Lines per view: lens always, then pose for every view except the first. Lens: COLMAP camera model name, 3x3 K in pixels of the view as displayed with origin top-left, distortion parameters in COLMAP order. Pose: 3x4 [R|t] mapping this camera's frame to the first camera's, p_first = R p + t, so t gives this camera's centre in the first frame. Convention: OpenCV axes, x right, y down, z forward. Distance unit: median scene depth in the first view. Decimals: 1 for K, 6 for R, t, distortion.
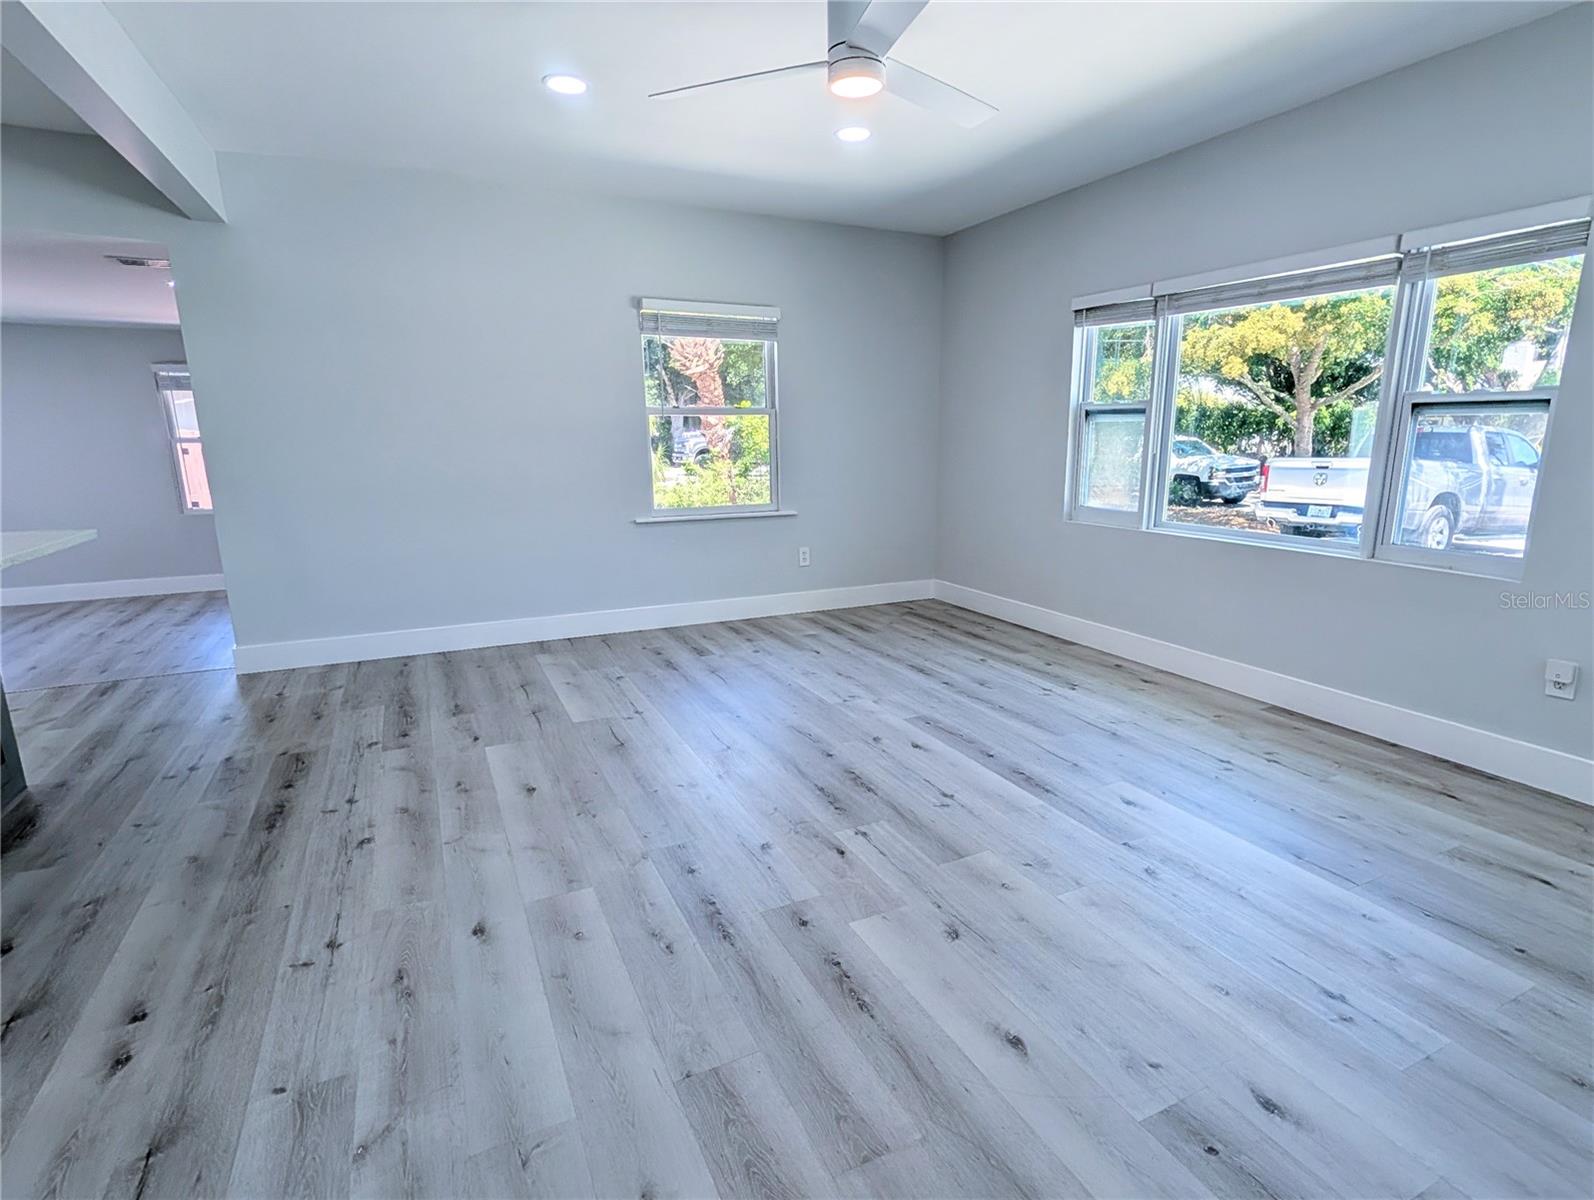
lens RADIAL K [[810.8, 0, 818.5], [0, 810.8, 618.7], [0, 0, 1]] dist [-0.000277, 0.000753]
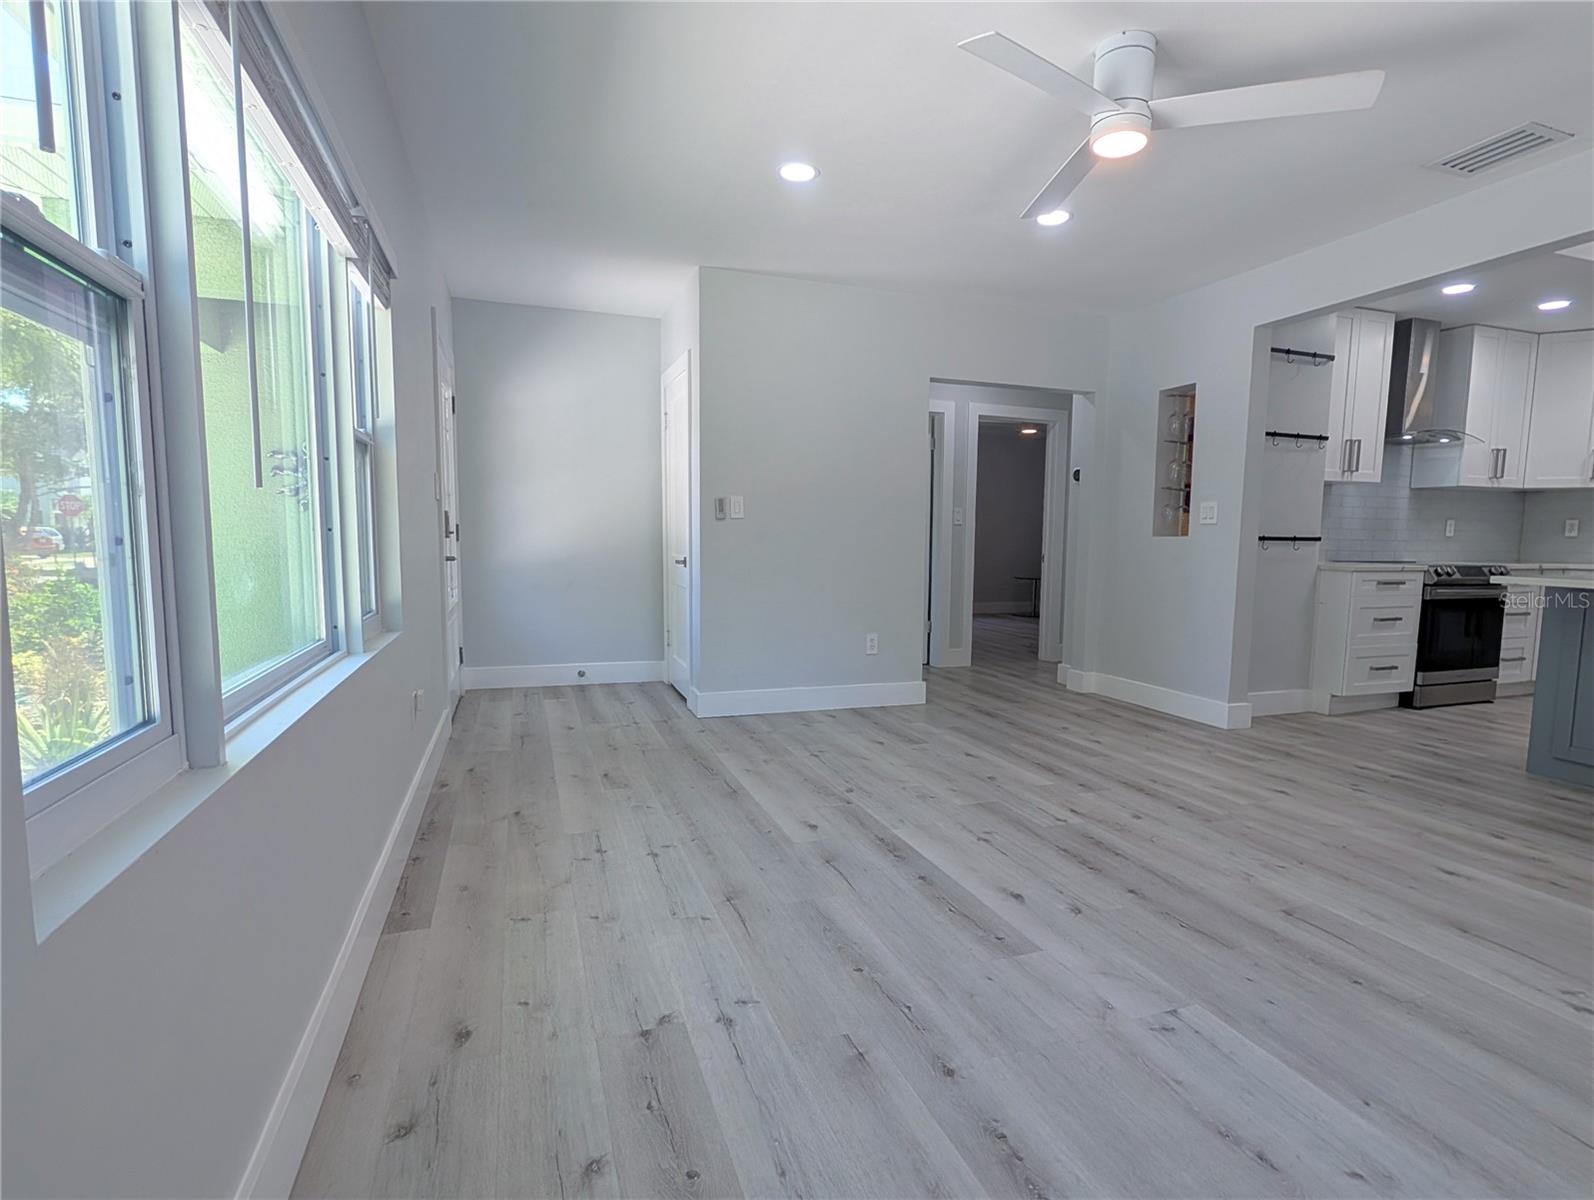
lens RADIAL K [[810.8, 0, 818.5], [0, 810.8, 618.7], [0, 0, 1]] dist [-0.000277, 0.000753]
pose [[-0.994281, -0.016700, 0.105480, 0.198676], [0.018421, 0.946073, 0.323429, -0.282402], [-0.105193, 0.323523, -0.940355, 1.427233]]
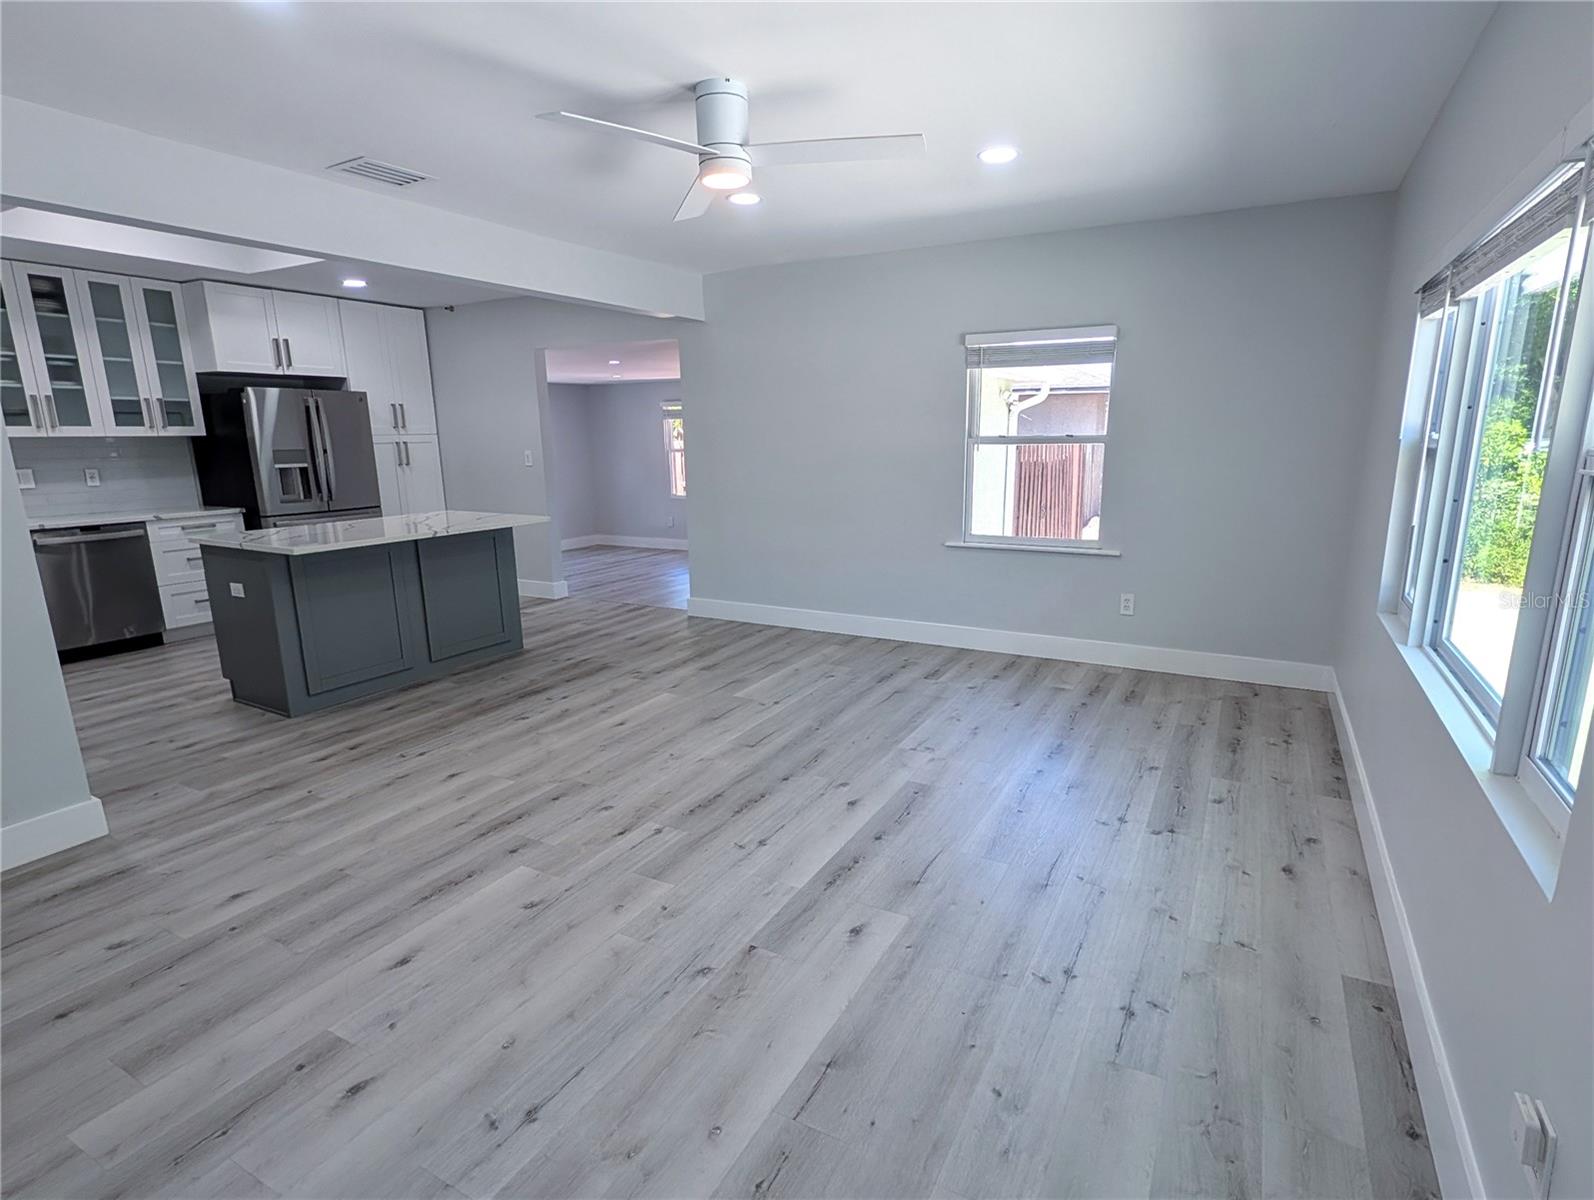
lens RADIAL K [[810.8, 0, 818.5], [0, 810.8, 618.7], [0, 0, 1]] dist [-0.000277, 0.000753]
pose [[0.581051, 0.180288, -0.793647, 0.729927], [-0.176461, 0.979866, 0.093399, -0.126702], [0.794507, 0.085778, 0.601166, 0.315988]]
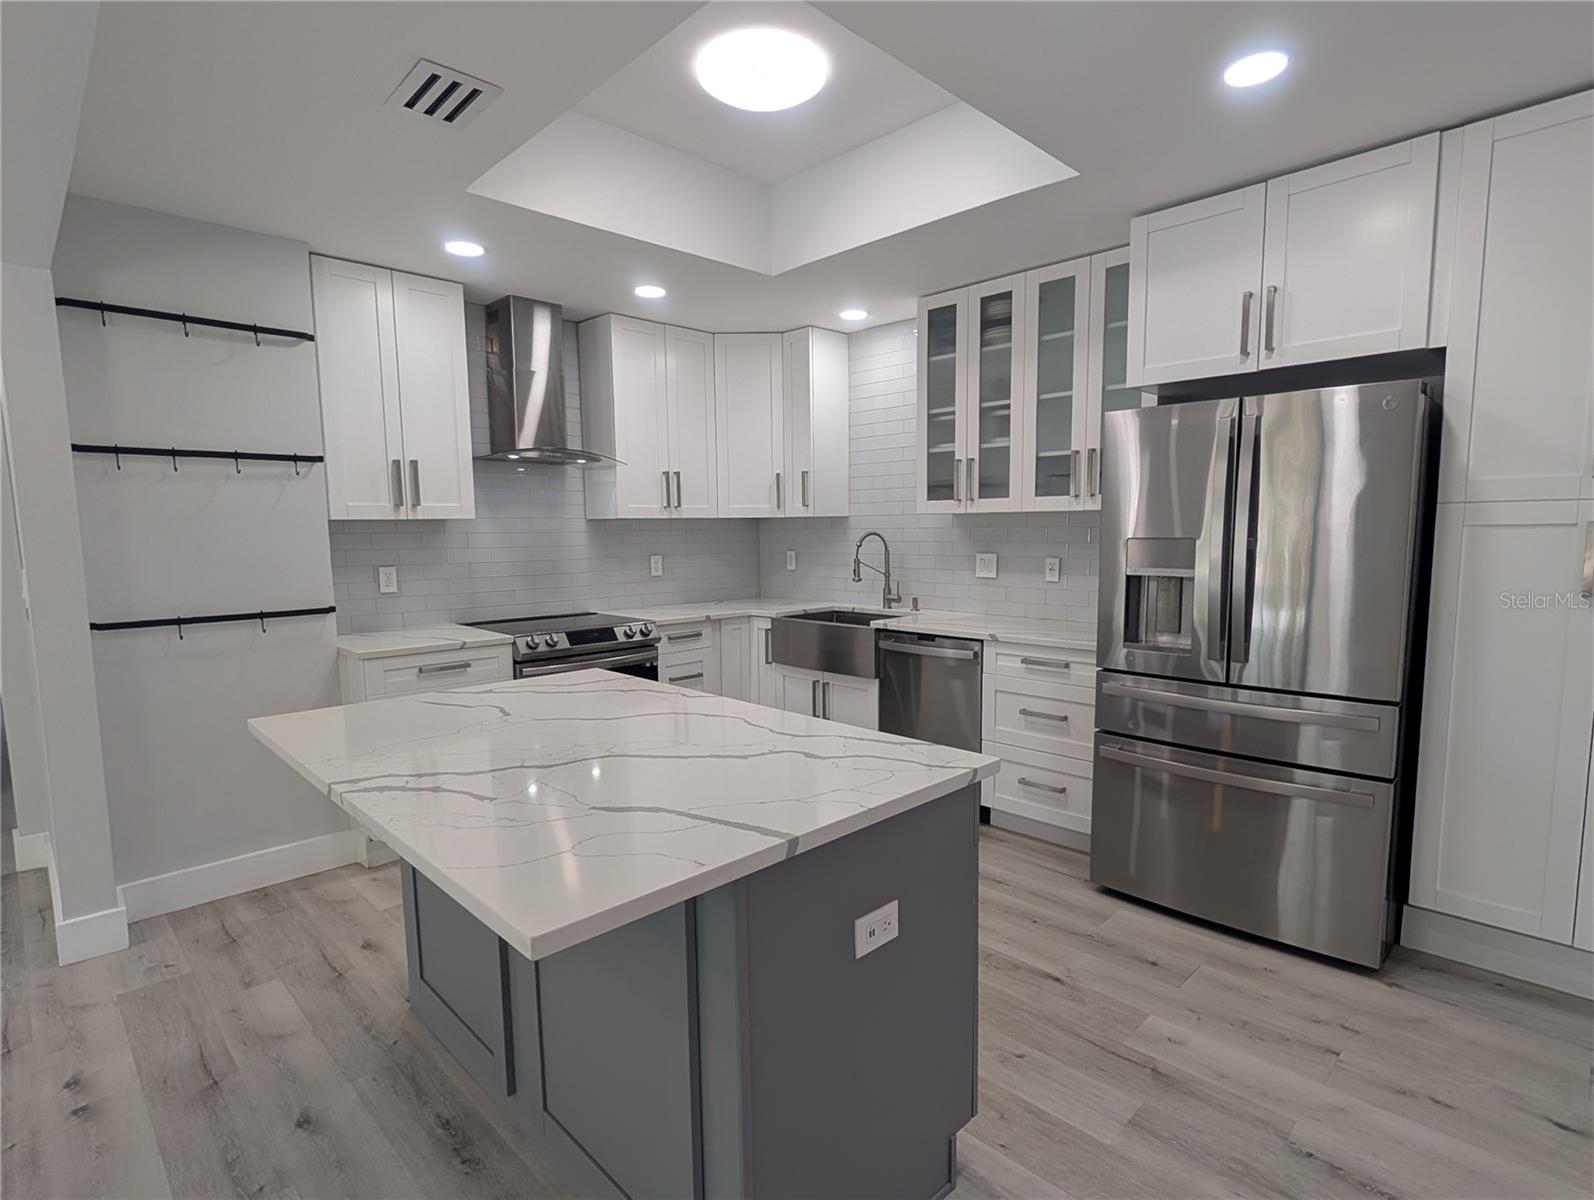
lens RADIAL K [[810.8, 0, 818.5], [0, 810.8, 618.7], [0, 0, 1]] dist [-0.000277, 0.000753]
pose [[-0.945218, 0.050080, -0.322576, -0.708057], [-0.060676, 0.943990, 0.324349, -0.271185], [0.320752, 0.326153, -0.889237, 1.003701]]
